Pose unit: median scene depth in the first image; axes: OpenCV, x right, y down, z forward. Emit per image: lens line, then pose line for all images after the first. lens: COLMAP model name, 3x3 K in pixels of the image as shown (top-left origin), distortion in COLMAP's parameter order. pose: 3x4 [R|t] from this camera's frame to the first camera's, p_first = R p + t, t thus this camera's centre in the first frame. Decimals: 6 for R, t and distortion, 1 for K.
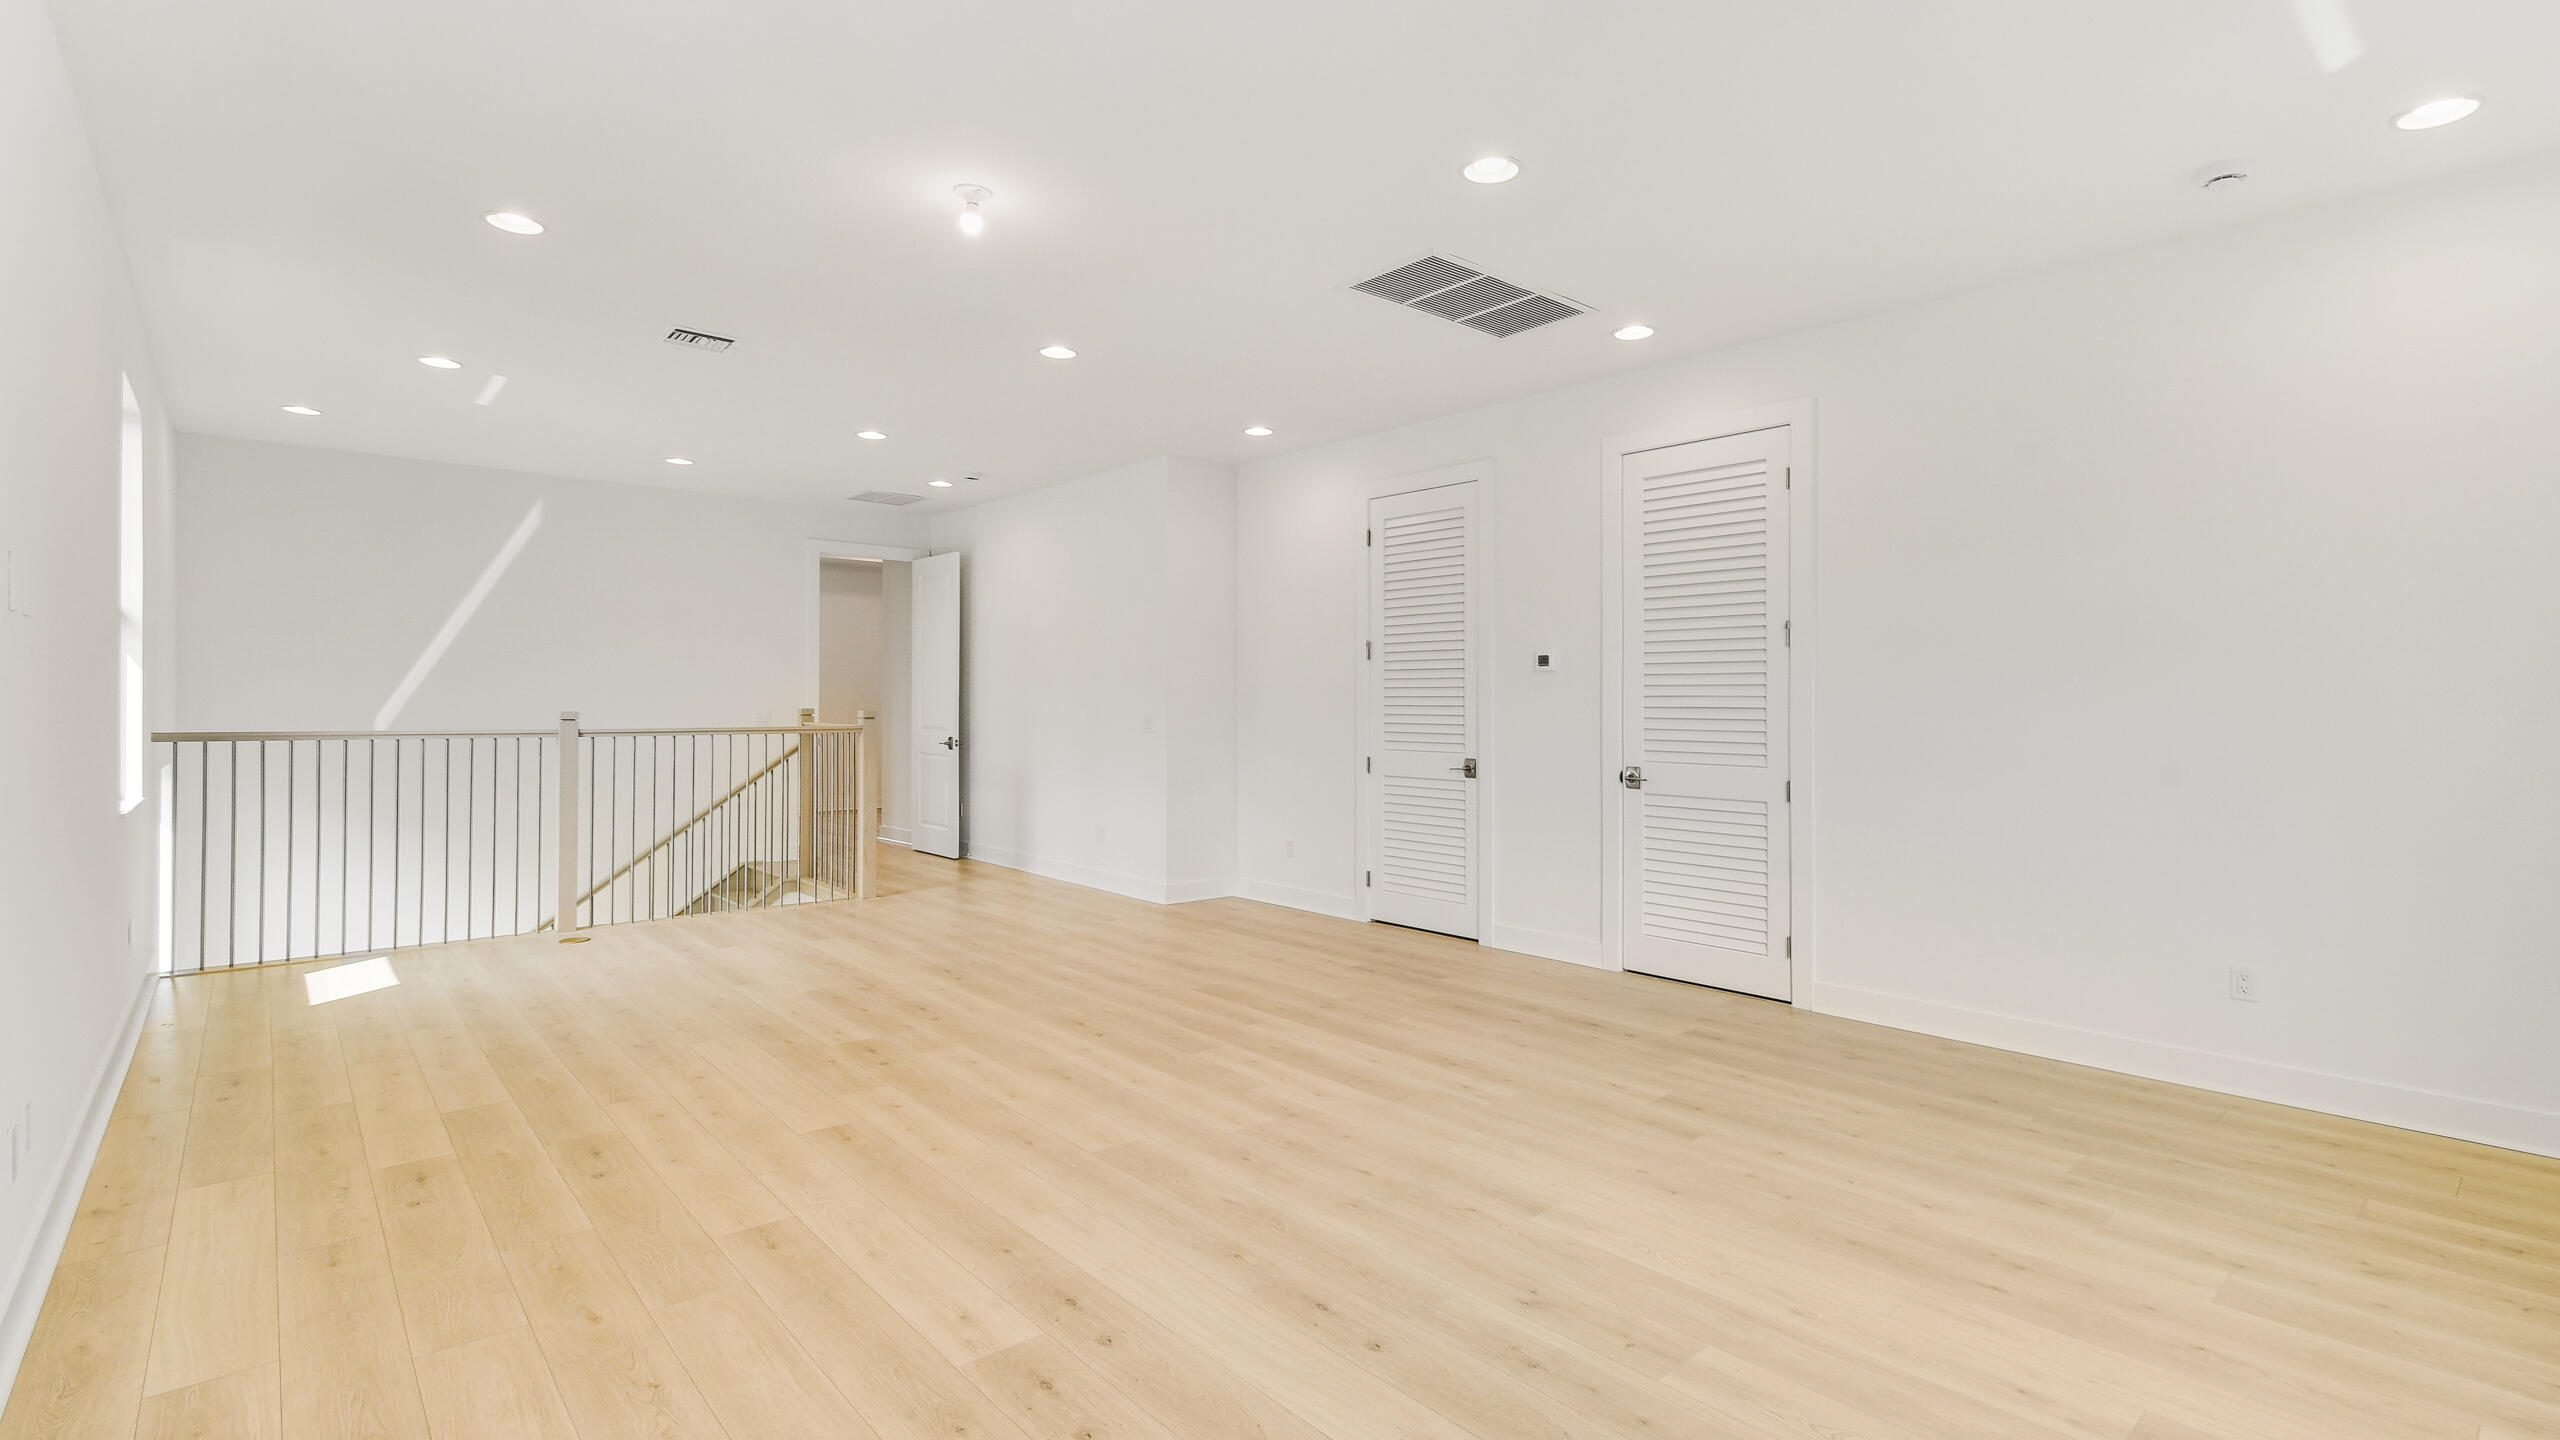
lens RADIAL K [[1151.9, 0, 1295.5], [0, 1151.9, 696.1], [0, 0, 1]] dist [0.007135, -0.000266]
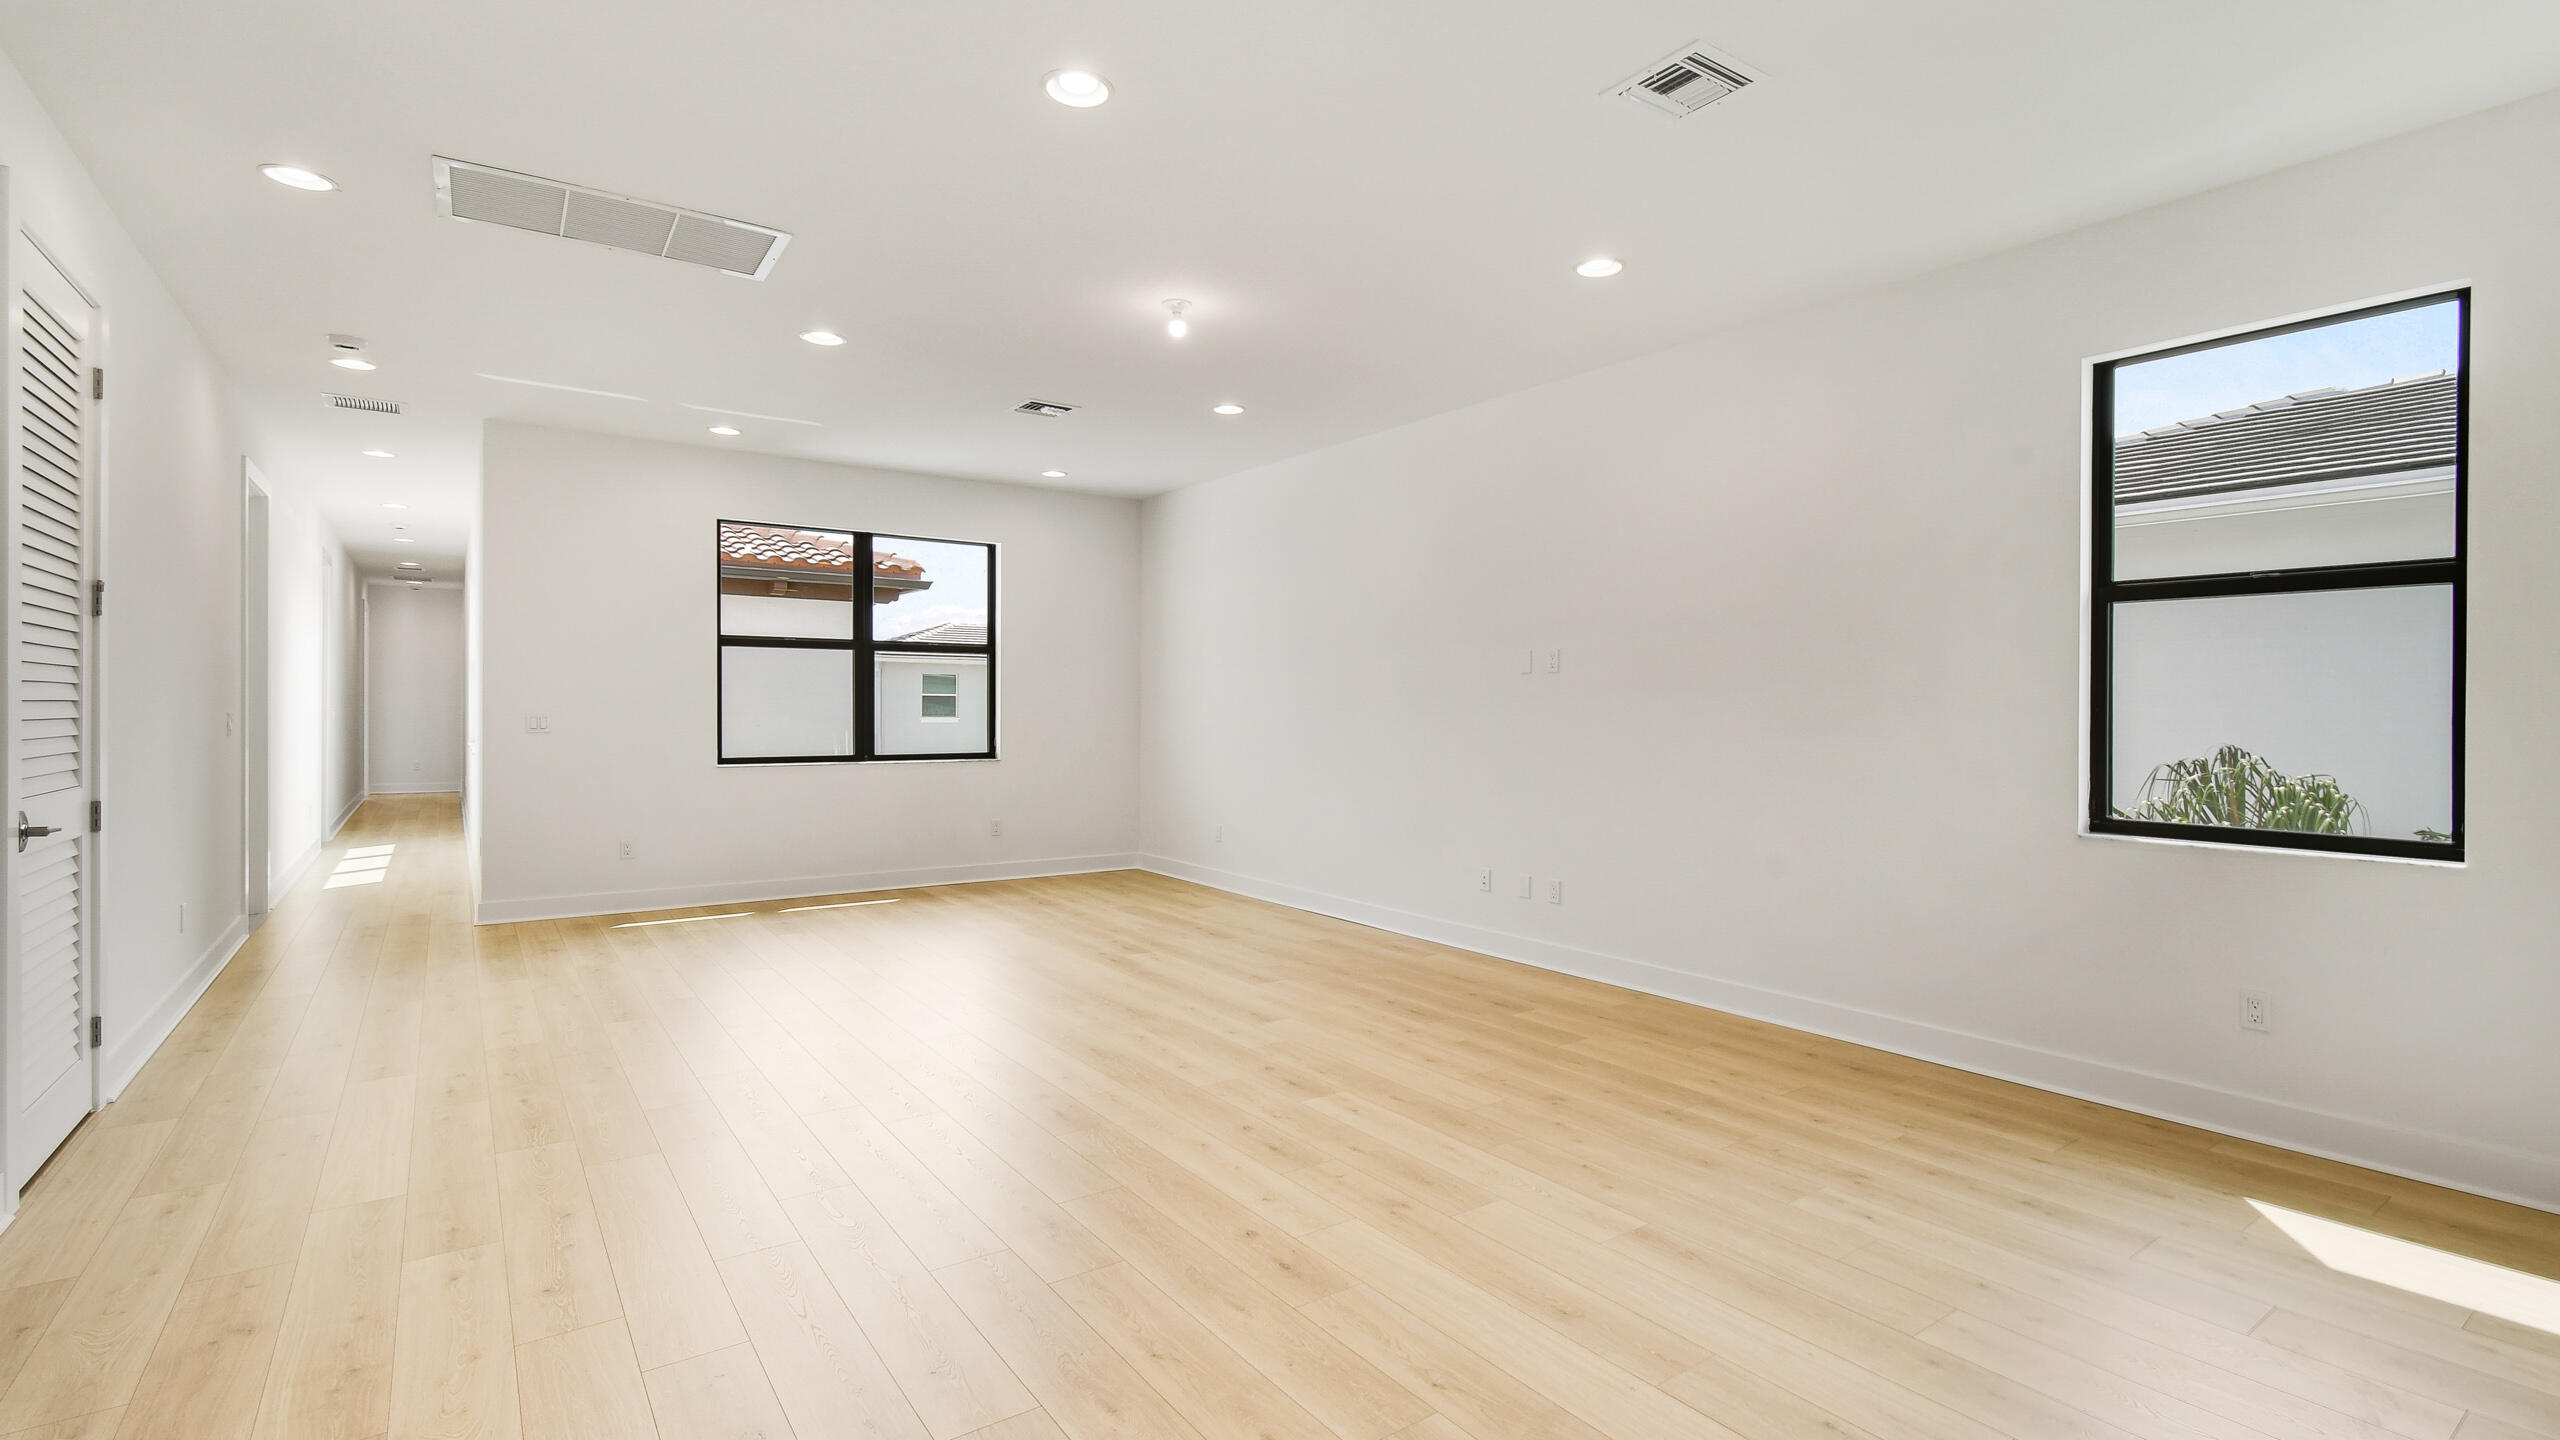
lens RADIAL K [[1151.9, 0, 1295.5], [0, 1151.9, 696.1], [0, 0, 1]] dist [0.007135, -0.000266]
pose [[-0.995797, -0.012288, 0.090761, -0.502432], [-0.013505, 0.999827, -0.012810, 0.009196], [-0.090588, -0.013982, -0.995790, 2.152524]]
